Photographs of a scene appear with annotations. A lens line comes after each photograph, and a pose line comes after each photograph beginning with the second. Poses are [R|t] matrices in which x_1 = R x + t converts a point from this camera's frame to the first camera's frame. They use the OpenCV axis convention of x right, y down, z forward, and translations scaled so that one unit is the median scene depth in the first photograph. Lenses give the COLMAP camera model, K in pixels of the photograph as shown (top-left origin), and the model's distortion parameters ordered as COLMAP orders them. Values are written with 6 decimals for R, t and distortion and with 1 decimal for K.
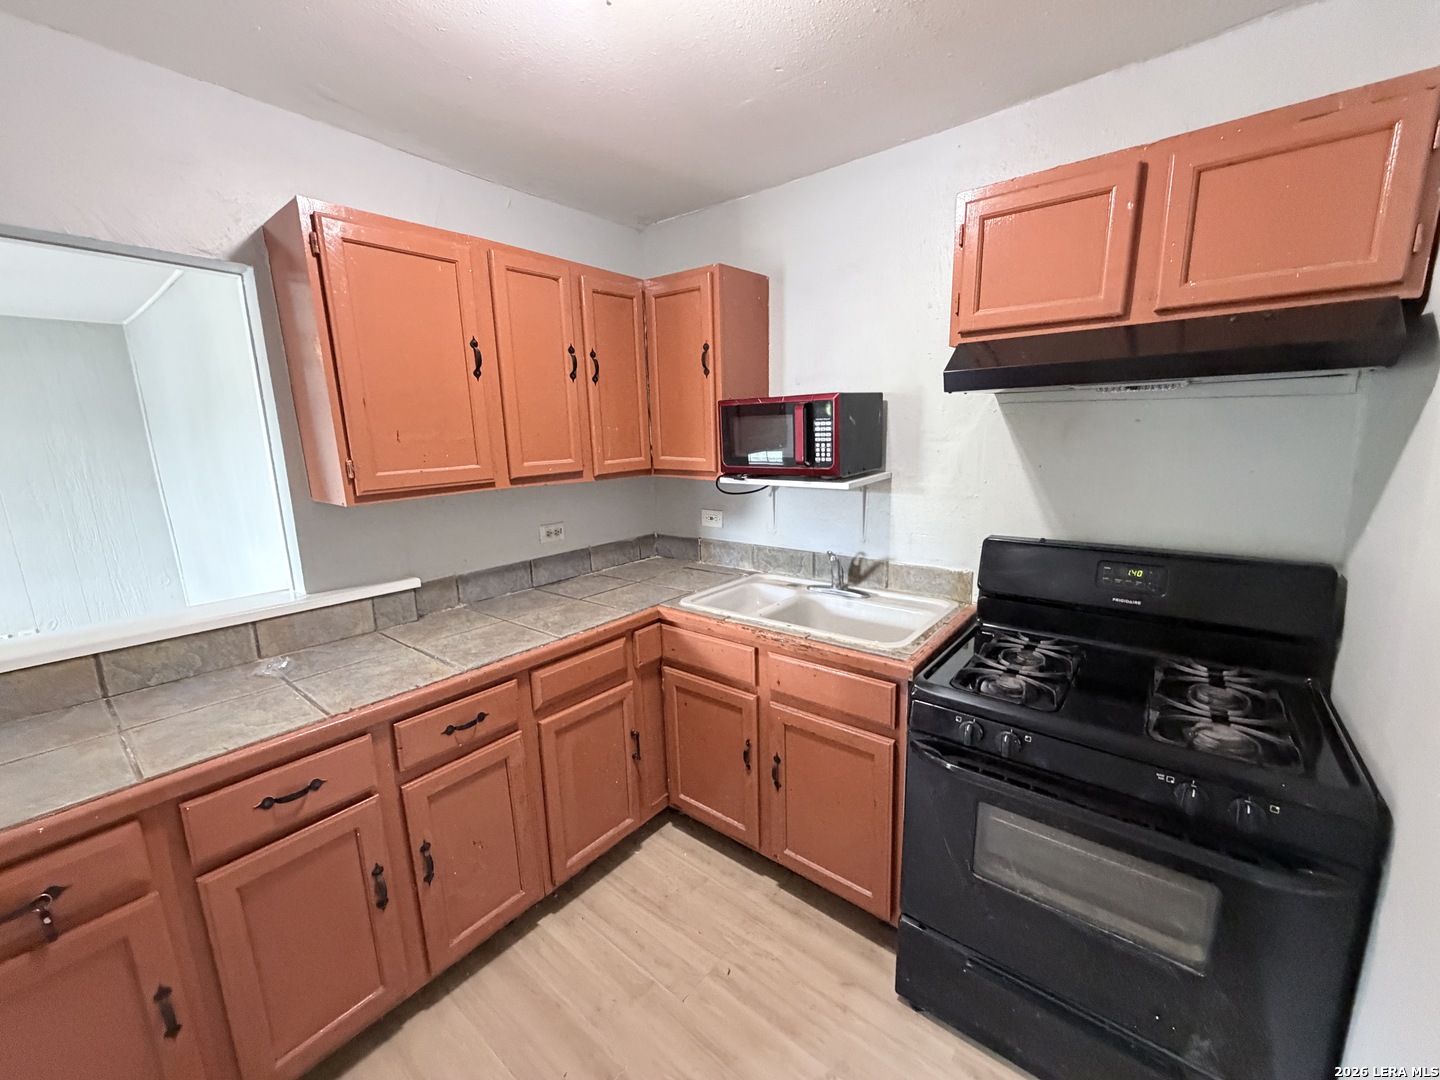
lens RADIAL K [[574.4, 0, 714.1], [0, 574.4, 541.0], [0, 0, 1]] dist [-0.000391, 0.000188]
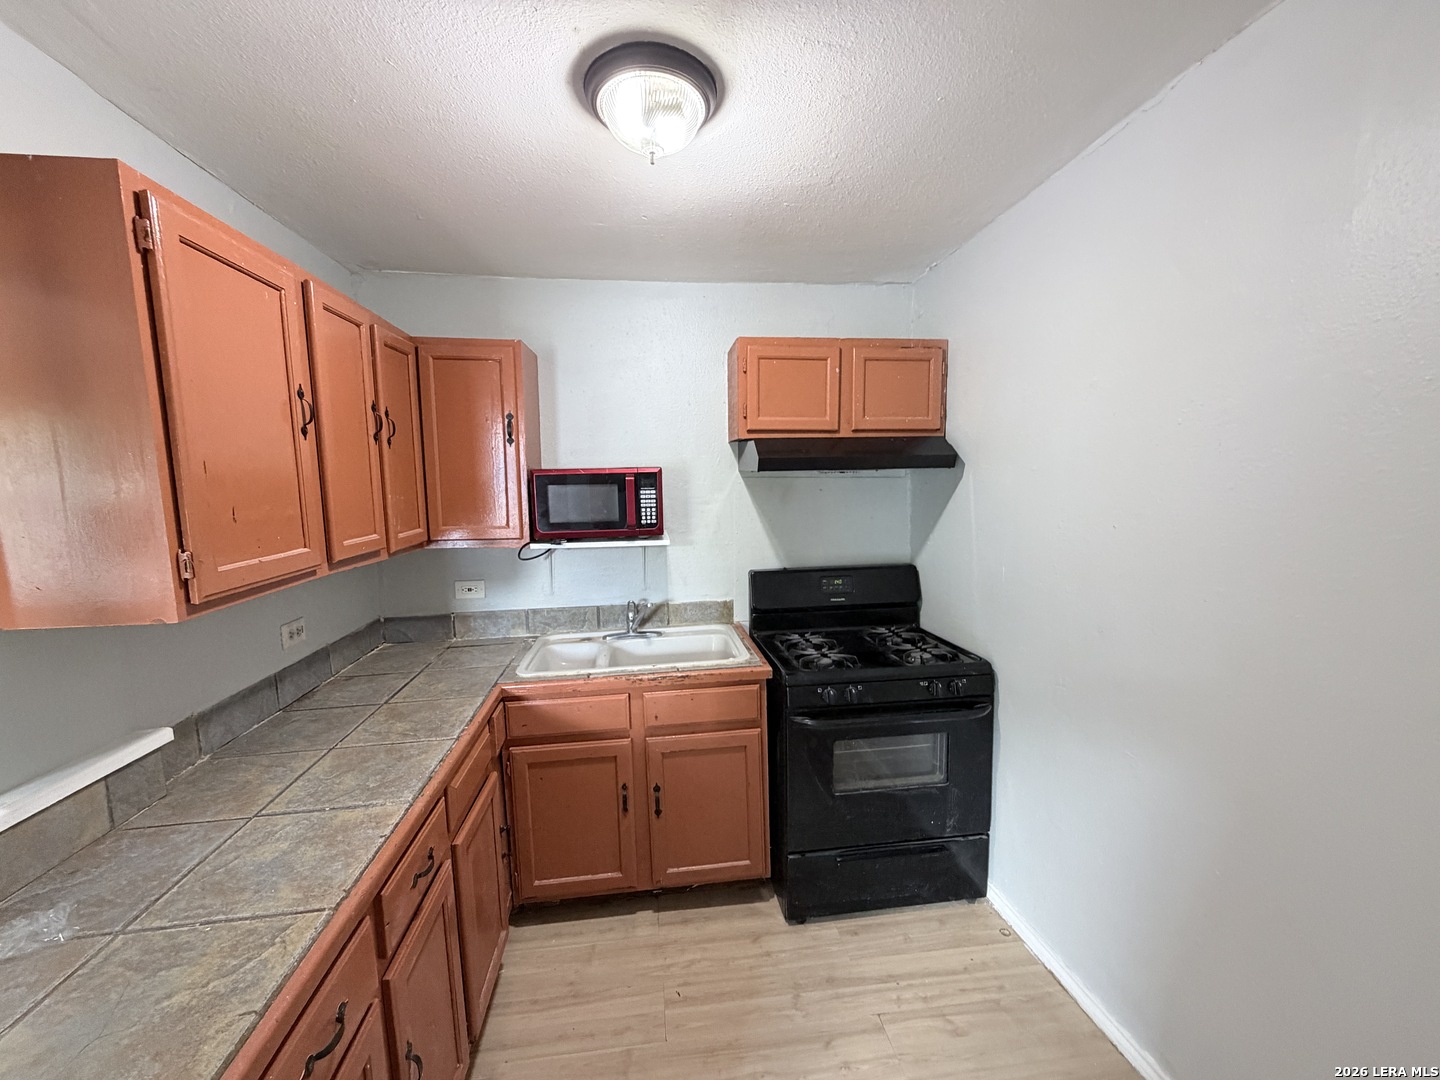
lens RADIAL K [[574.4, 0, 714.1], [0, 574.4, 541.0], [0, 0, 1]] dist [-0.000391, 0.000188]
pose [[0.691130, -0.066853, 0.719632, -0.566437], [0.139282, 0.989368, -0.041854, -0.032863], [-0.709182, 0.129158, 0.693093, 0.082271]]
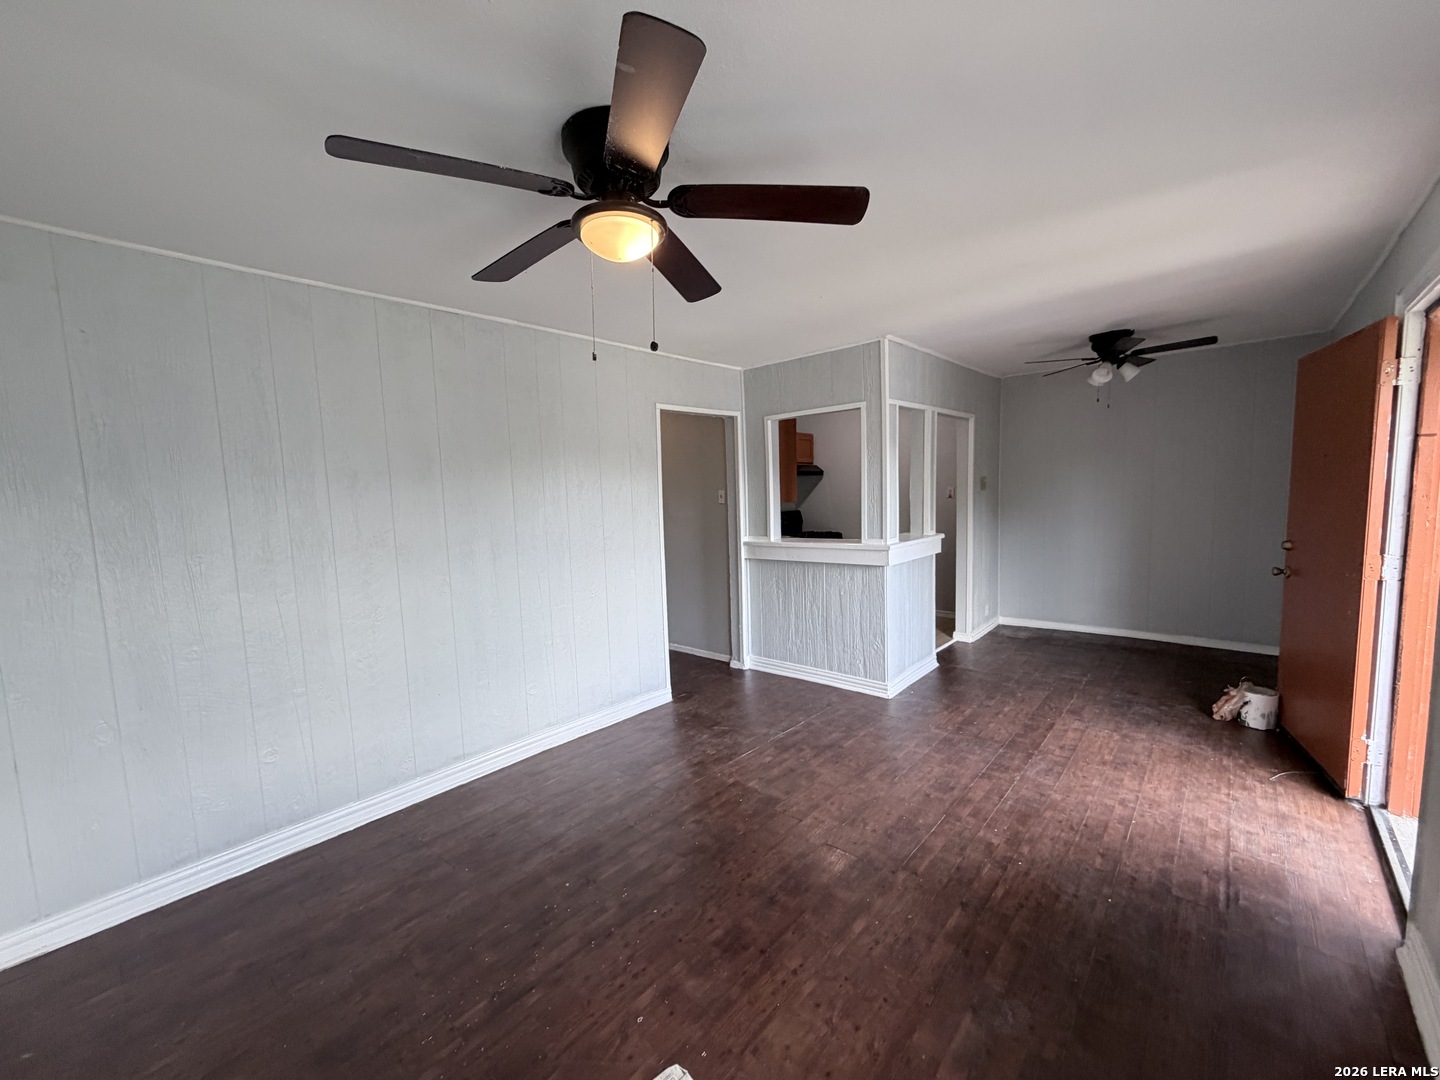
lens RADIAL K [[574.4, 0, 714.1], [0, 574.4, 541.0], [0, 0, 1]] dist [-0.000391, 0.000188]
pose [[0.054378, -0.064891, 0.996410, -3.172058], [0.219948, 0.974155, 0.051438, -0.093433], [-0.973995, 0.216361, 0.067245, 1.054369]]
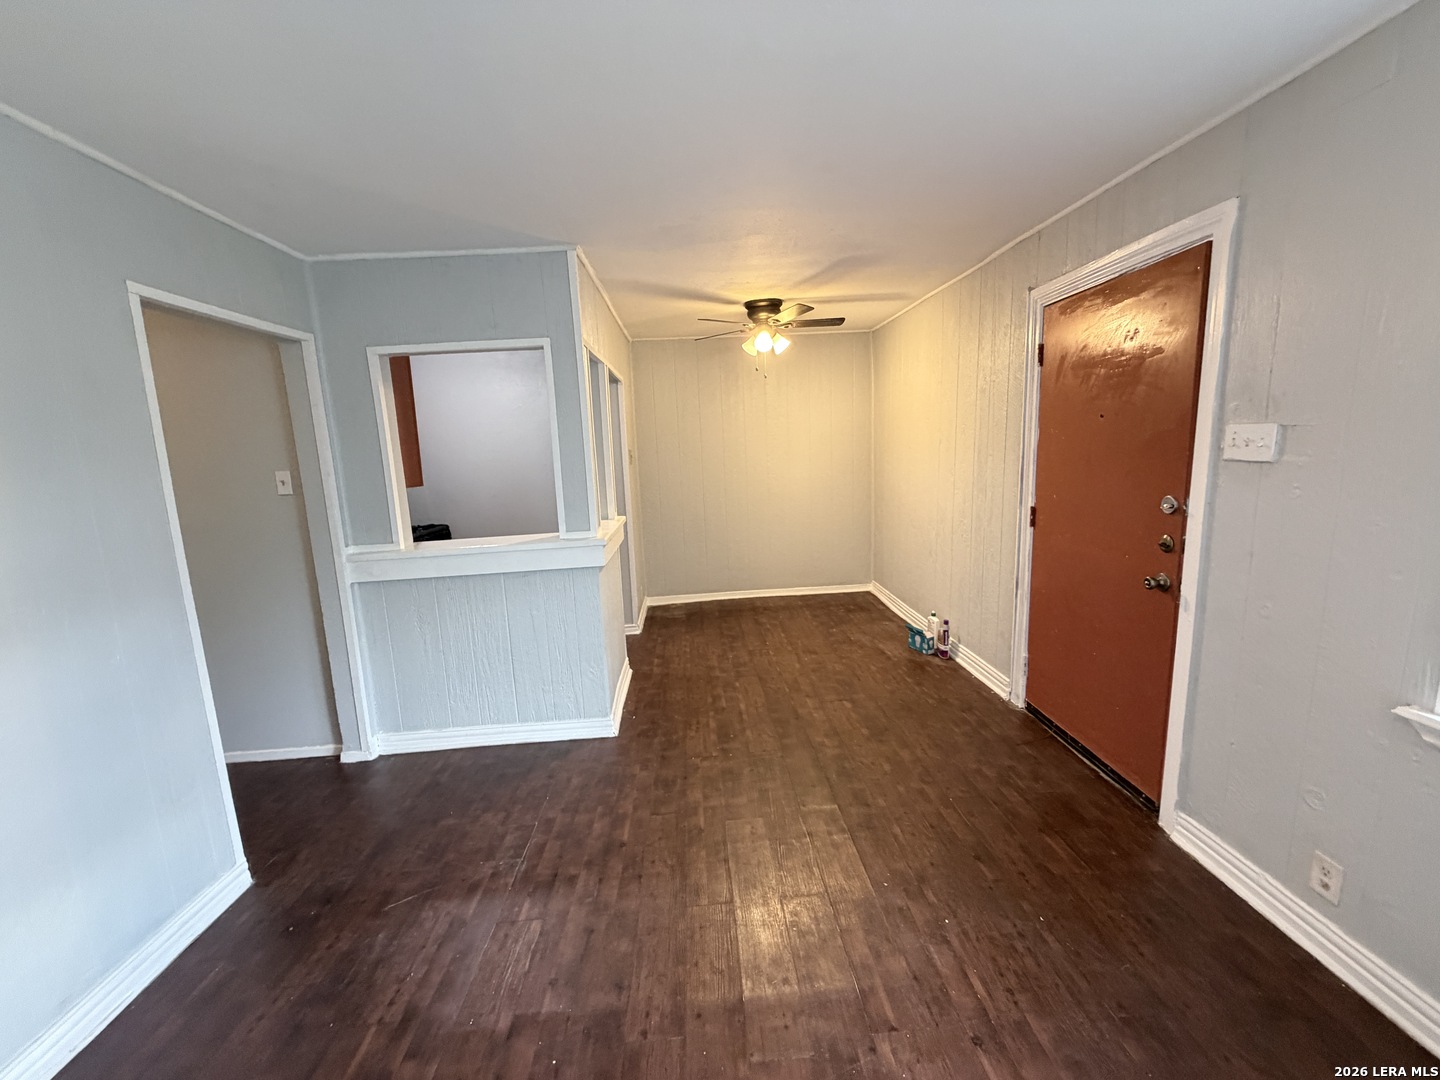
lens RADIAL K [[577.5, 0, 713.9], [0, 577.5, 540.6], [0, 0, 1]] dist [-0.010340, 0.005706]
pose [[-0.663204, -0.061789, 0.745883, -2.430017], [0.203560, 0.944126, 0.259208, -0.166801], [-0.720225, 0.323740, -0.613571, 1.317226]]
